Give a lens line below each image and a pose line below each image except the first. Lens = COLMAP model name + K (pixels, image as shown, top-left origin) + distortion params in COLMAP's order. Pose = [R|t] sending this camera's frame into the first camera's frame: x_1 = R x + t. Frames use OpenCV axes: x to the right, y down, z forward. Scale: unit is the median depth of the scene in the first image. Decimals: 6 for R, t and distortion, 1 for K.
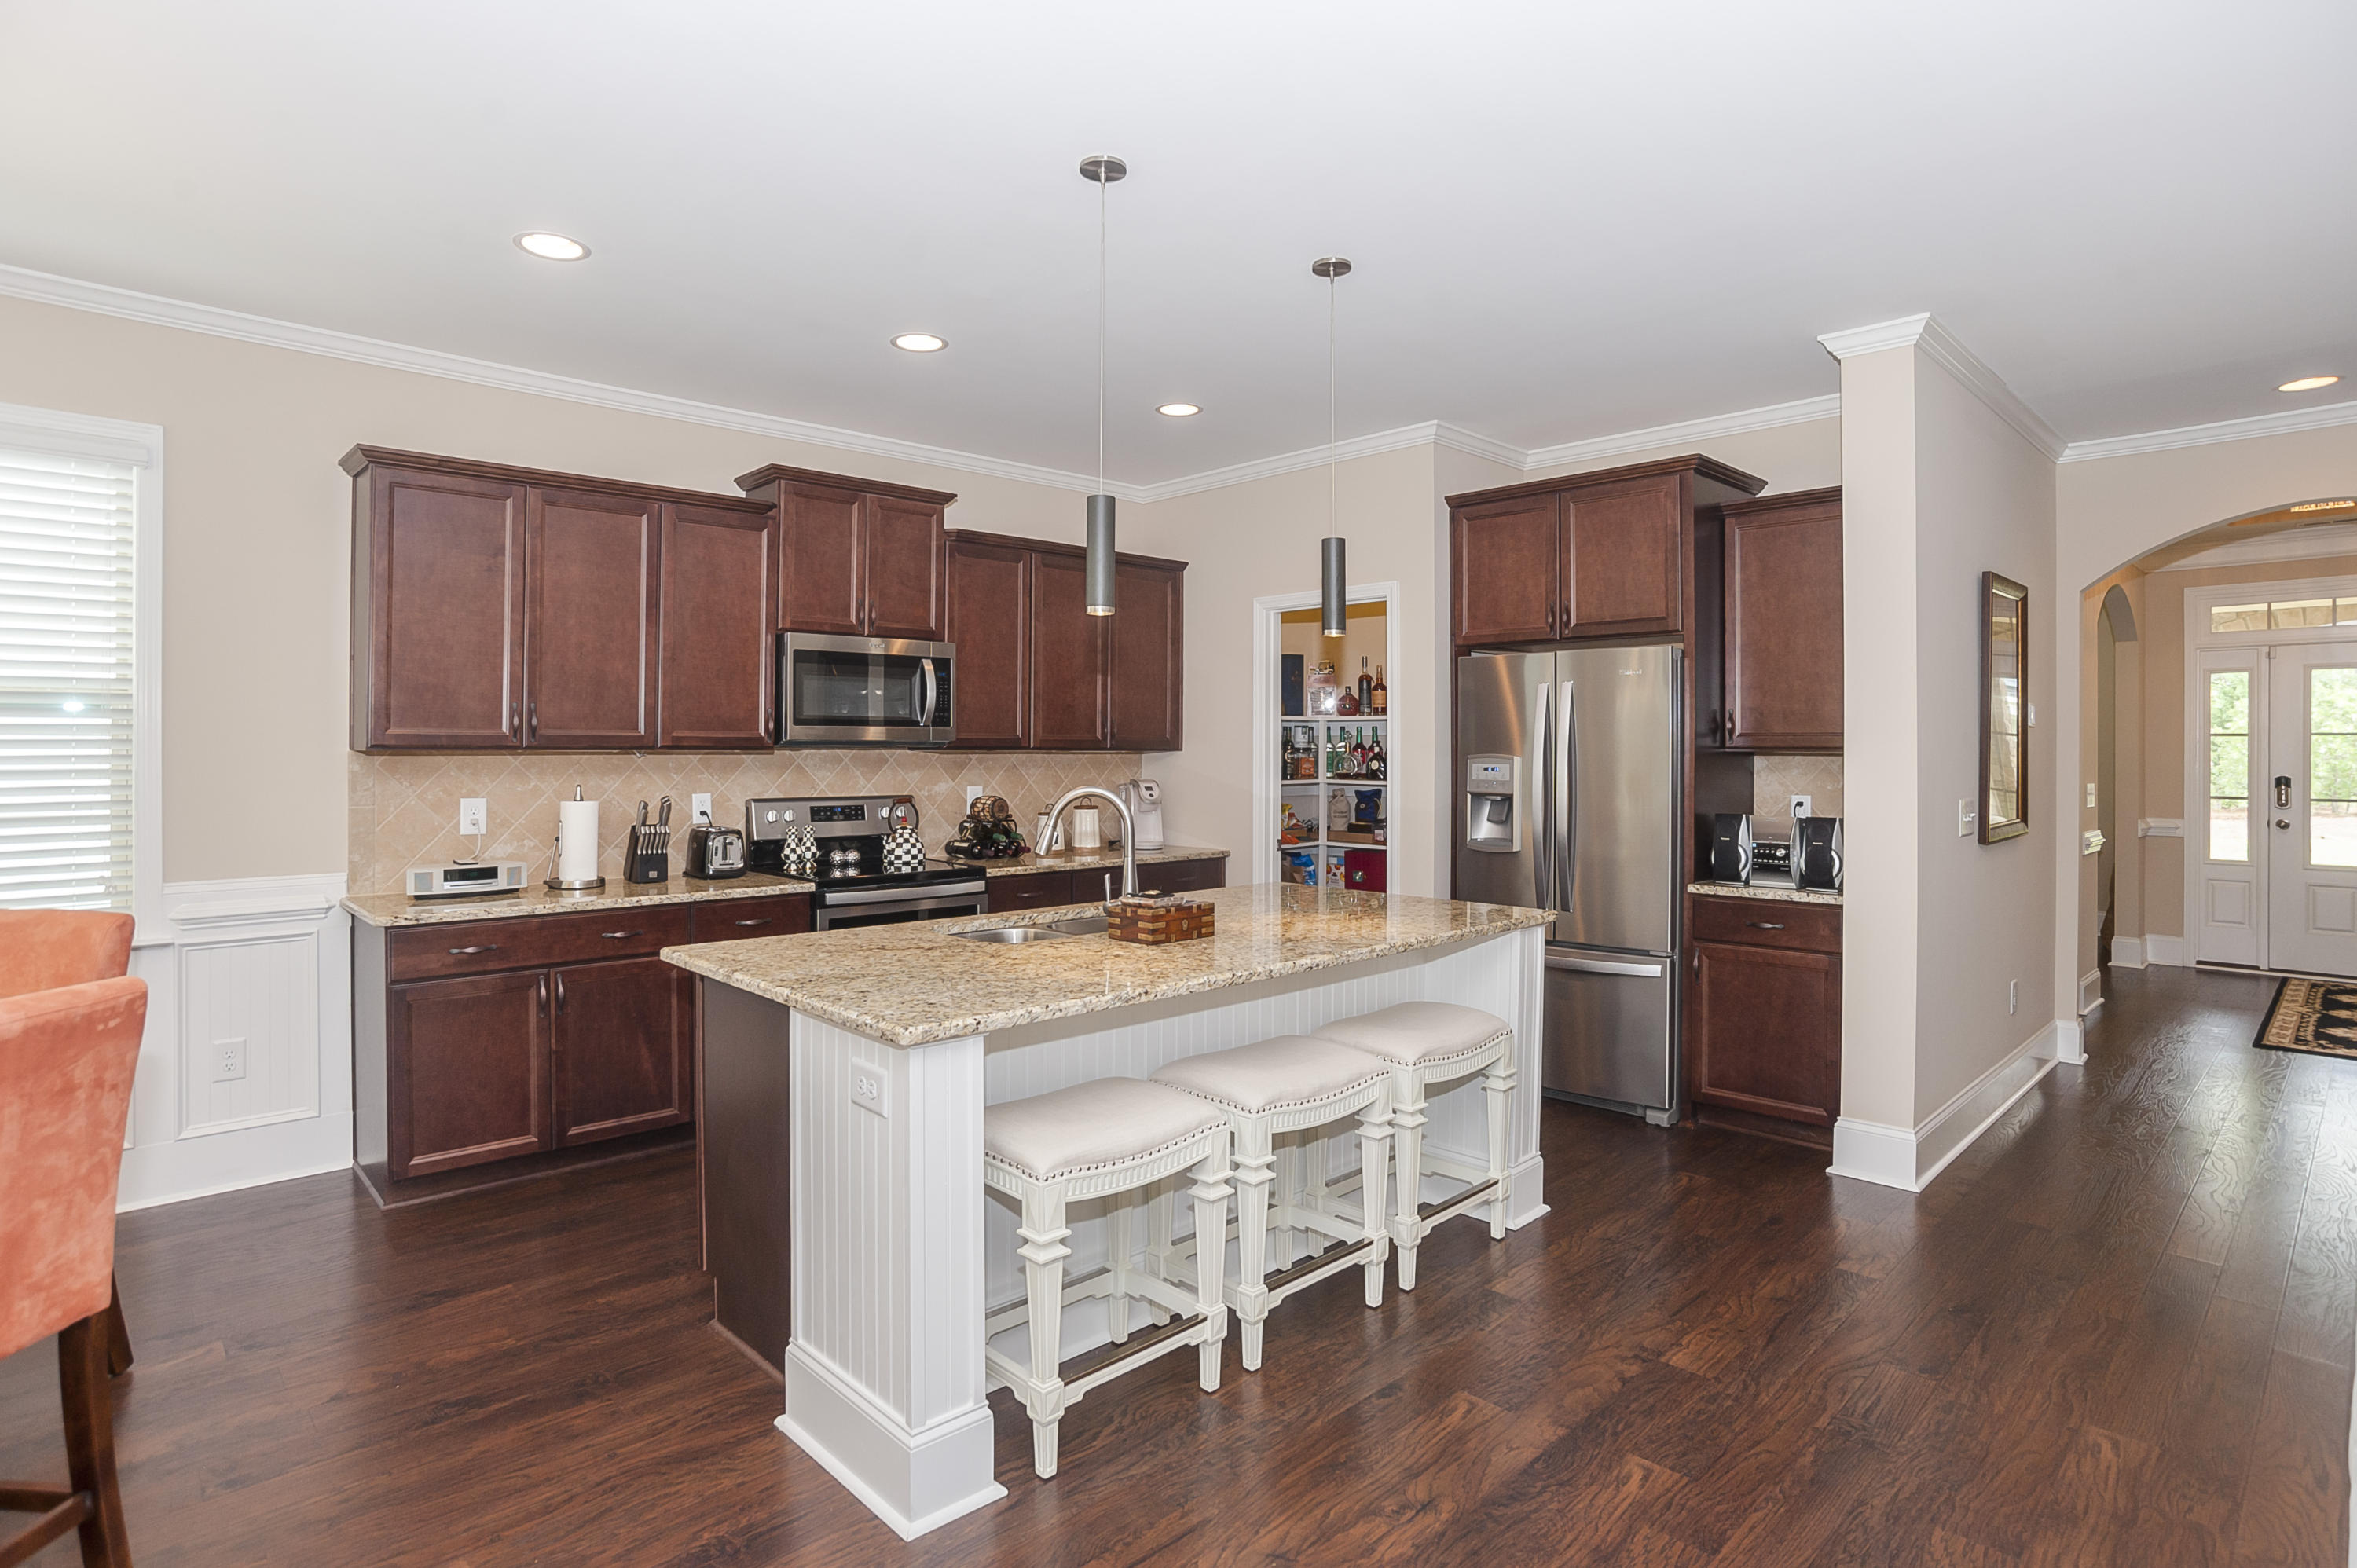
lens RADIAL K [[1221.5, 0, 1177.8], [0, 1221.5, 737.7], [0, 0, 1]] dist [-0.035629, 0.001612]
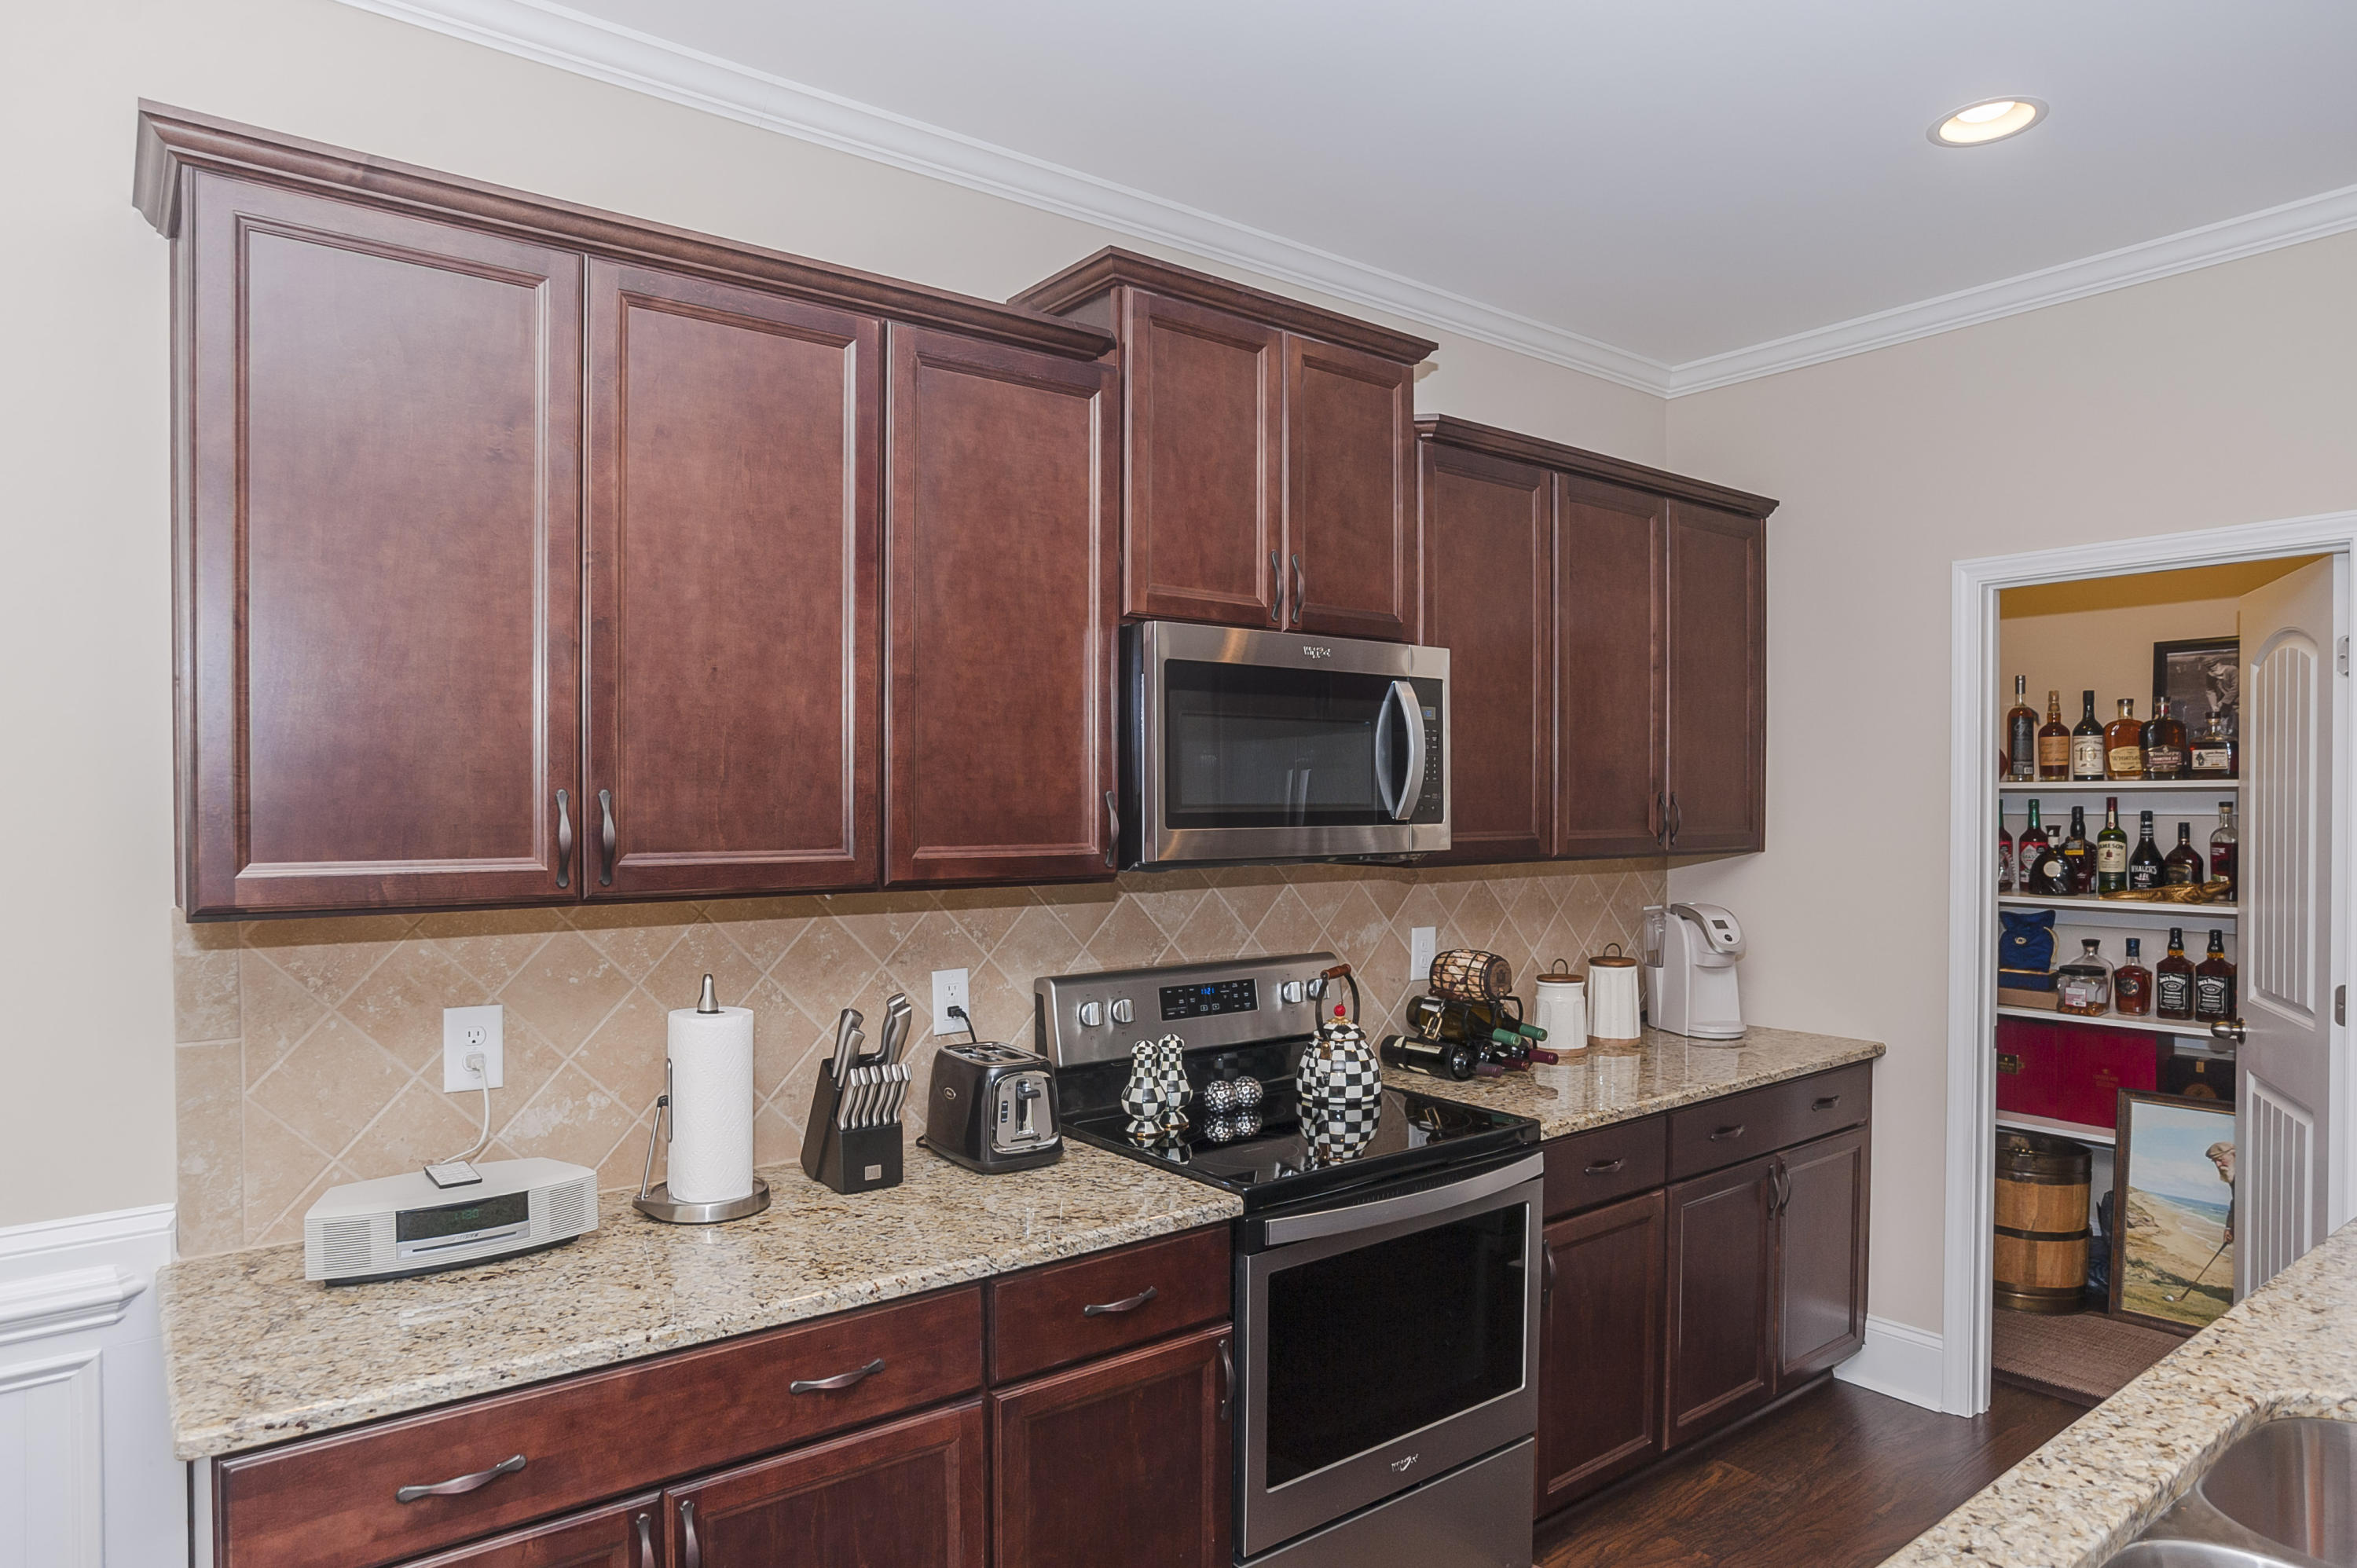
lens RADIAL K [[1447.7, 0, 1212.5], [0, 1447.7, 816.7], [0, 0, 1]] dist [-0.033421, 0.000305]
pose [[0.996907, -0.001466, -0.078572, -0.260489], [0.003152, 0.999767, 0.021341, -0.026080], [0.078522, -0.021523, 0.996680, 0.476432]]
